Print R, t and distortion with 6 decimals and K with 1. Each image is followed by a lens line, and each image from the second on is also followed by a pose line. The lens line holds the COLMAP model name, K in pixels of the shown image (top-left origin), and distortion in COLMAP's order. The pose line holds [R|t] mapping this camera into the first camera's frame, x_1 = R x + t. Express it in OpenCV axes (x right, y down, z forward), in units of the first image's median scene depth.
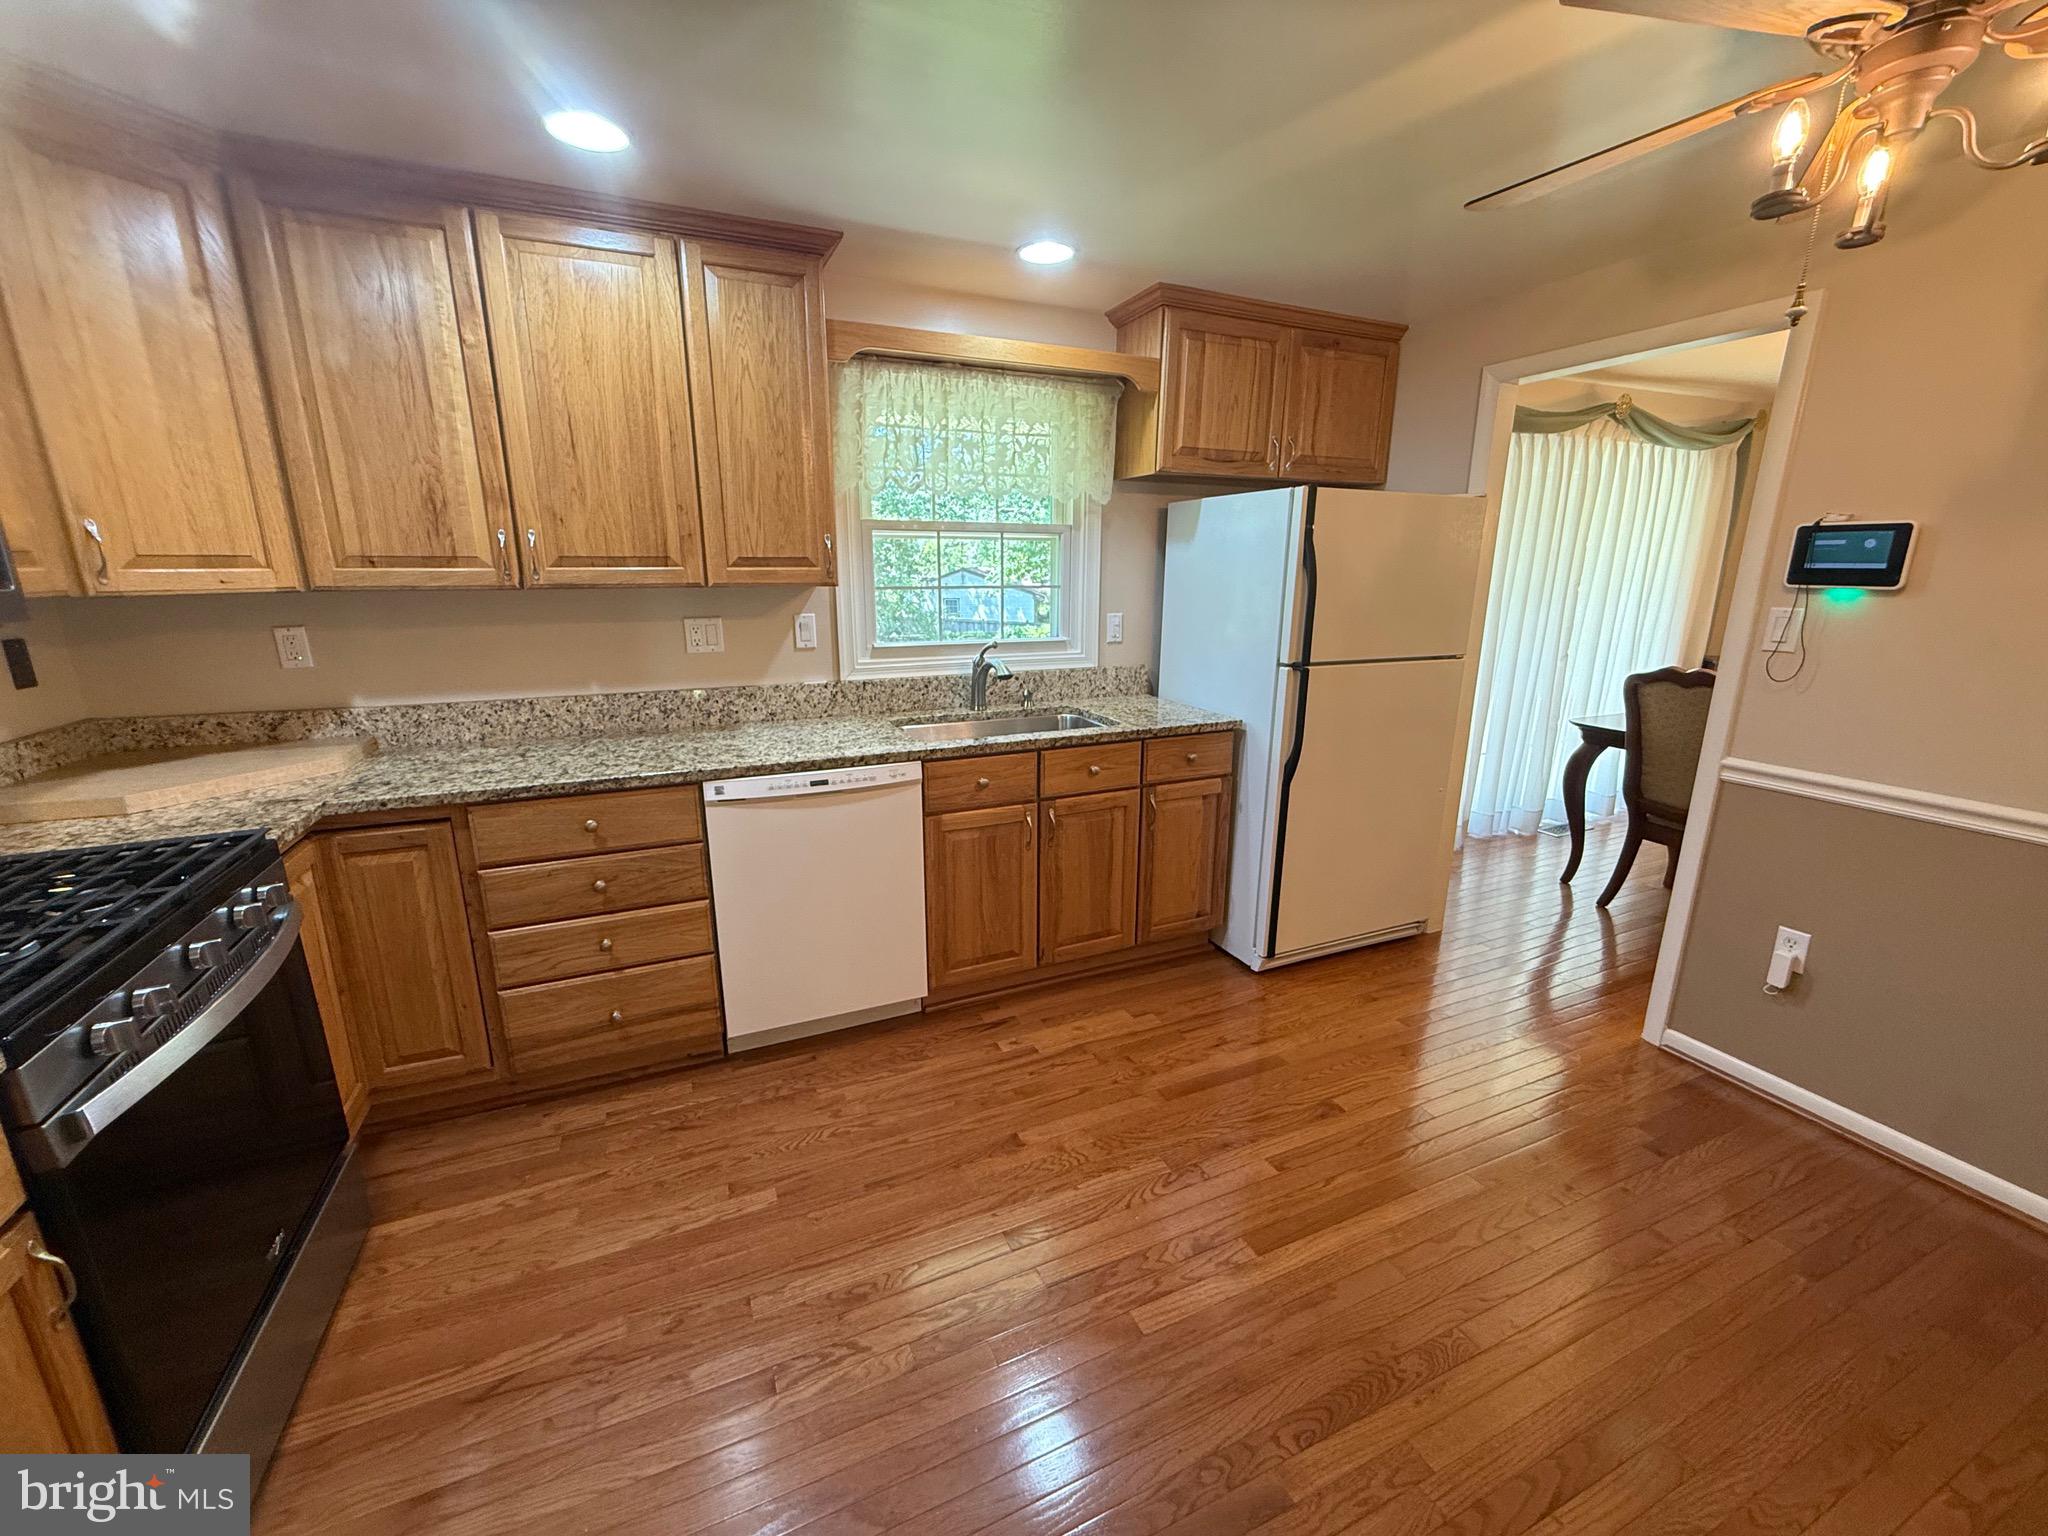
lens RADIAL K [[819.5, 0, 1023.3], [0, 819.5, 770.8], [0, 0, 1]] dist [-0.001540, 0.000575]
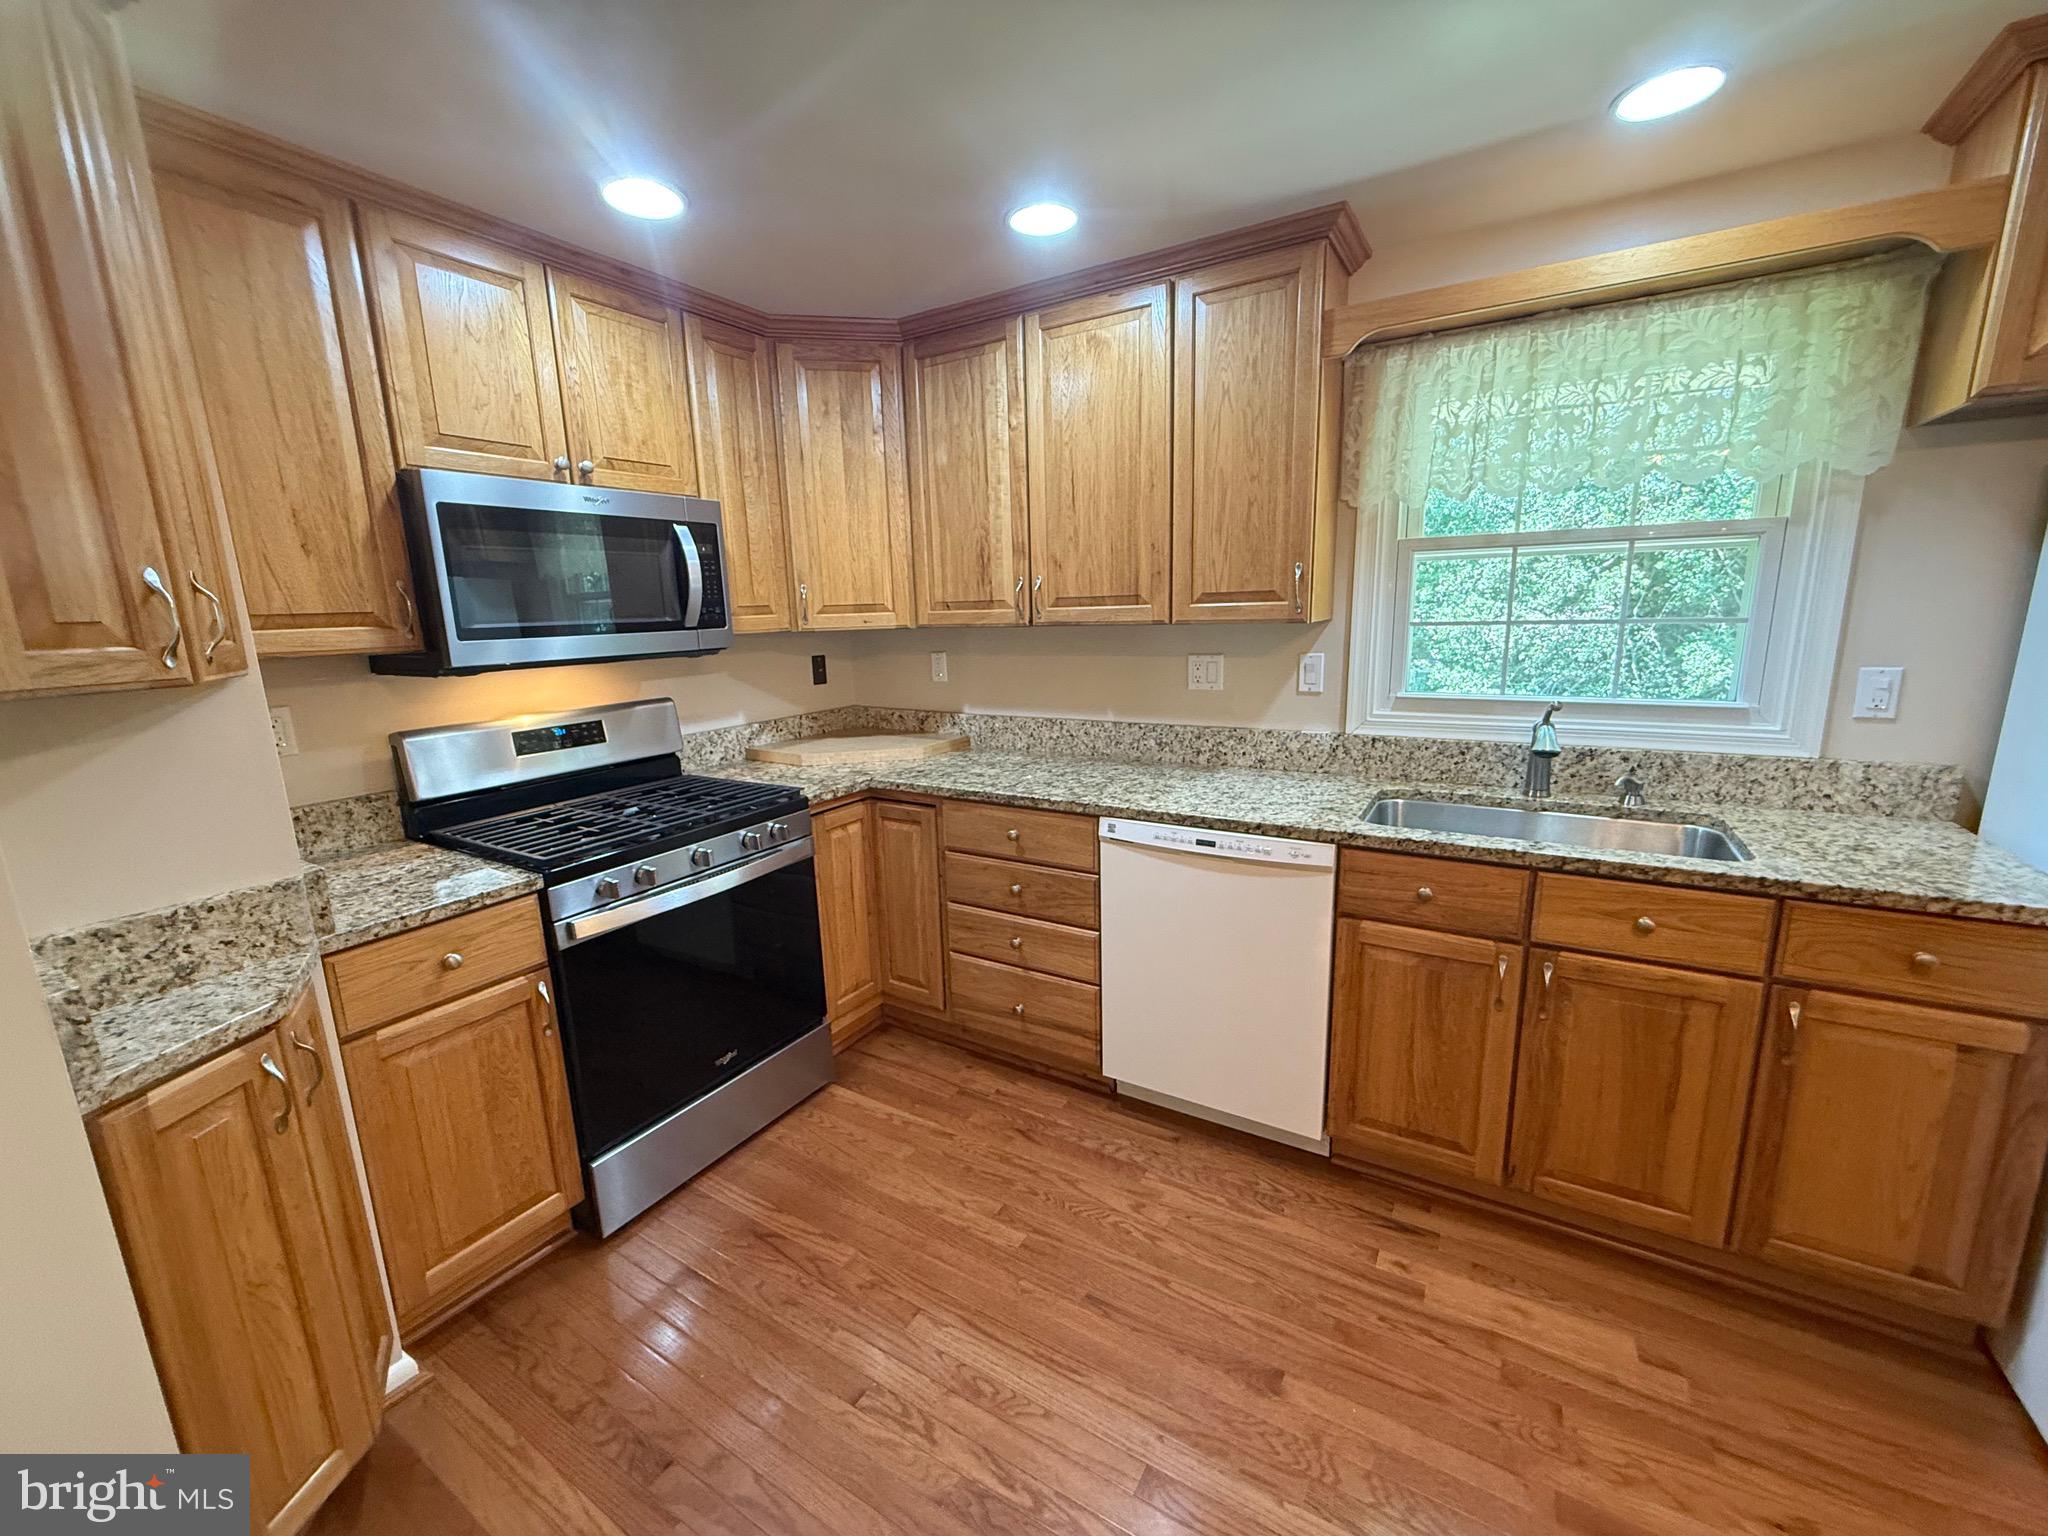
lens RADIAL K [[819.5, 0, 1018.6], [0, 819.5, 770.5], [0, 0, 1]] dist [-0.001540, 0.000575]
pose [[0.567651, 0.144614, -0.810469, 0.344020], [-0.173017, 0.983421, 0.054294, -0.075438], [0.804884, 0.109405, 0.583260, 0.306846]]
